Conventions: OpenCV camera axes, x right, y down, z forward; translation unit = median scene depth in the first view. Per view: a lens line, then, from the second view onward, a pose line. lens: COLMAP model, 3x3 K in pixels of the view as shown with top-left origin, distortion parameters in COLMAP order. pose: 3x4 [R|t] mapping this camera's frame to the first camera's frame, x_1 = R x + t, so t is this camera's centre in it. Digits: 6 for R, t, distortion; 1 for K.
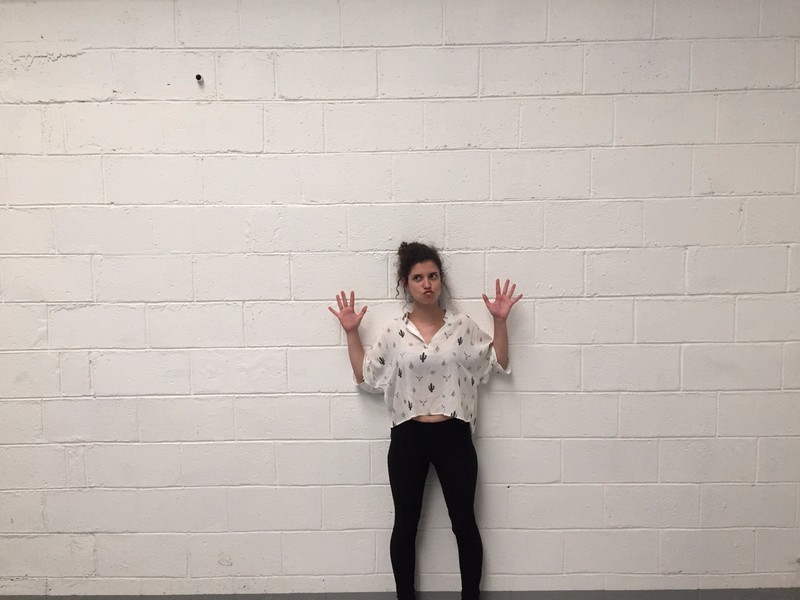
lens RADIAL K [[682.5, 0, 400.0], [0, 682.5, 300.0], [0, 0, 1]] dist [0.084848, -0.124799]
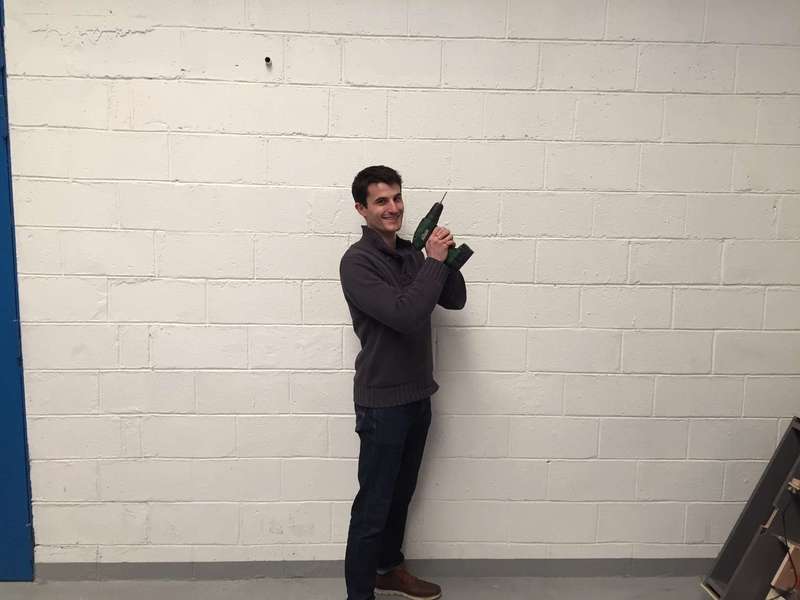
lens RADIAL K [[682.5, 0, 400.0], [0, 682.5, 300.0], [0, 0, 1]] dist [0.084848, -0.124799]
pose [[0.997949, 0.024398, 0.059189, -0.143349], [-0.025923, 0.999348, 0.025124, 0.002184], [-0.058538, -0.026606, 0.997931, -0.038975]]
